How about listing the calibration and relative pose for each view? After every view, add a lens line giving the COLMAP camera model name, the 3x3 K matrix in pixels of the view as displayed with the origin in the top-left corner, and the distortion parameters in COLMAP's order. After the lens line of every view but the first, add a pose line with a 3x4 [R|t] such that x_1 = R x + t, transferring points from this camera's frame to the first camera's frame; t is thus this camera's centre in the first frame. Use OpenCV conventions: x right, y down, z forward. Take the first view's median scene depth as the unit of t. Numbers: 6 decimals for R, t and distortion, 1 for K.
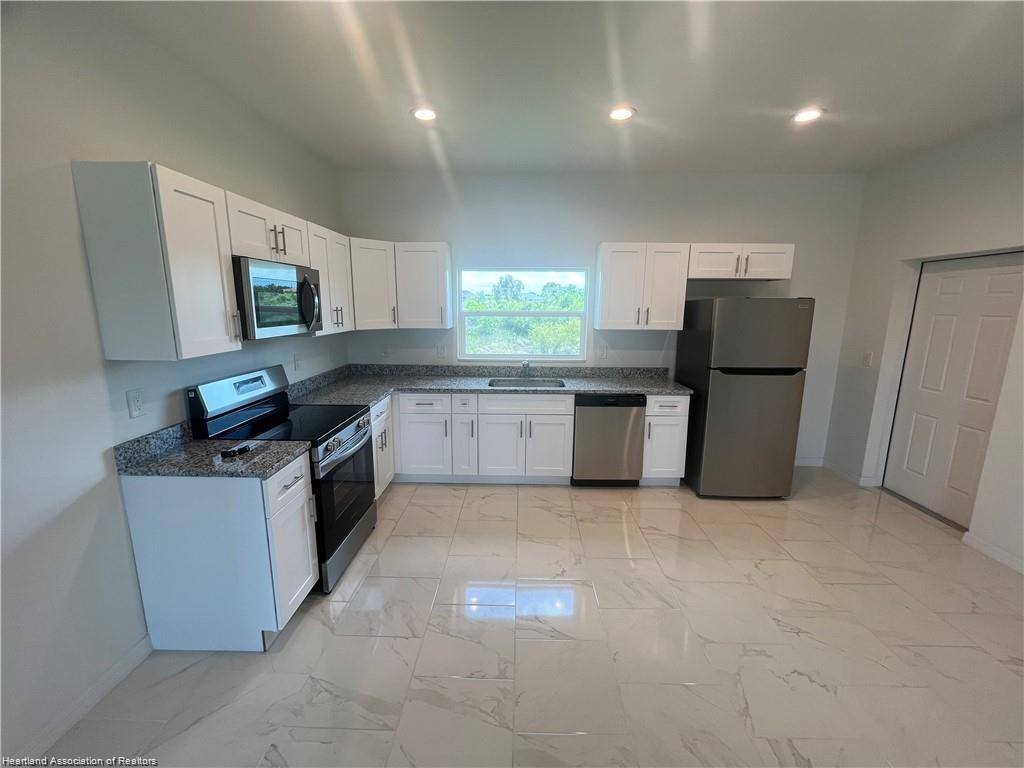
lens RADIAL K [[413.7, 0, 509.6], [0, 413.7, 382.7], [0, 0, 1]] dist [0.000770, -0.000009]
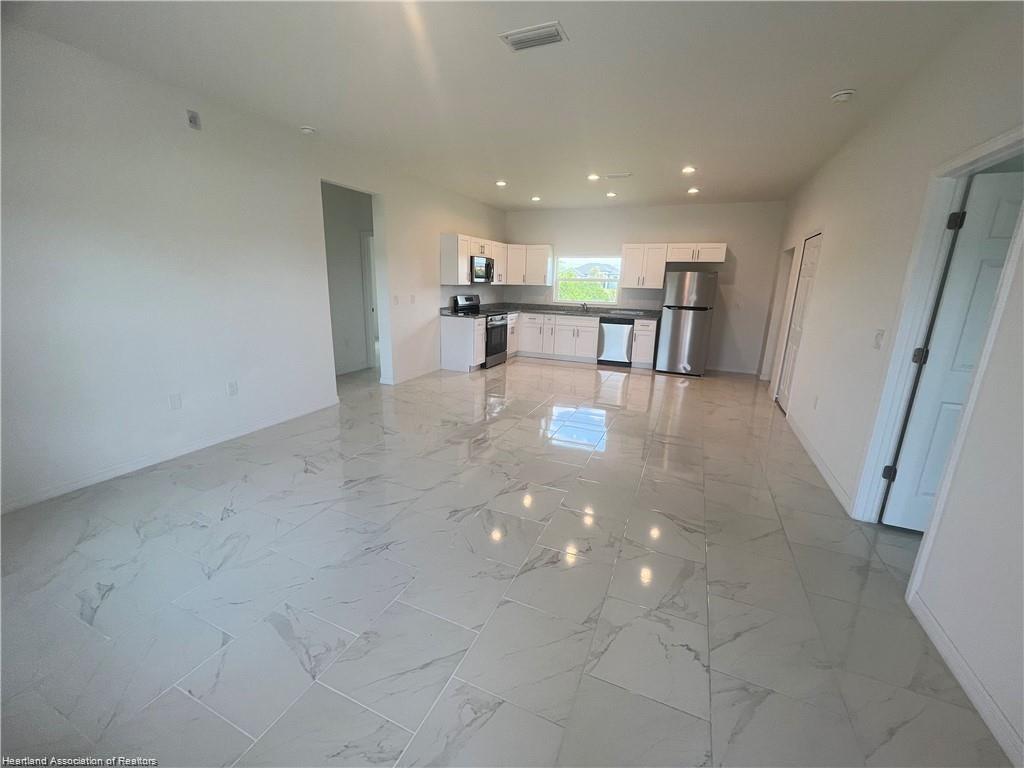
lens RADIAL K [[413.7, 0, 511.1], [0, 413.7, 382.6], [0, 0, 1]] dist [0.000770, -0.000009]
pose [[0.925284, 0.105042, -0.364438, 0.542463], [-0.088917, 0.994182, 0.060797, 0.270146], [0.368704, -0.023849, 0.929241, -1.135656]]
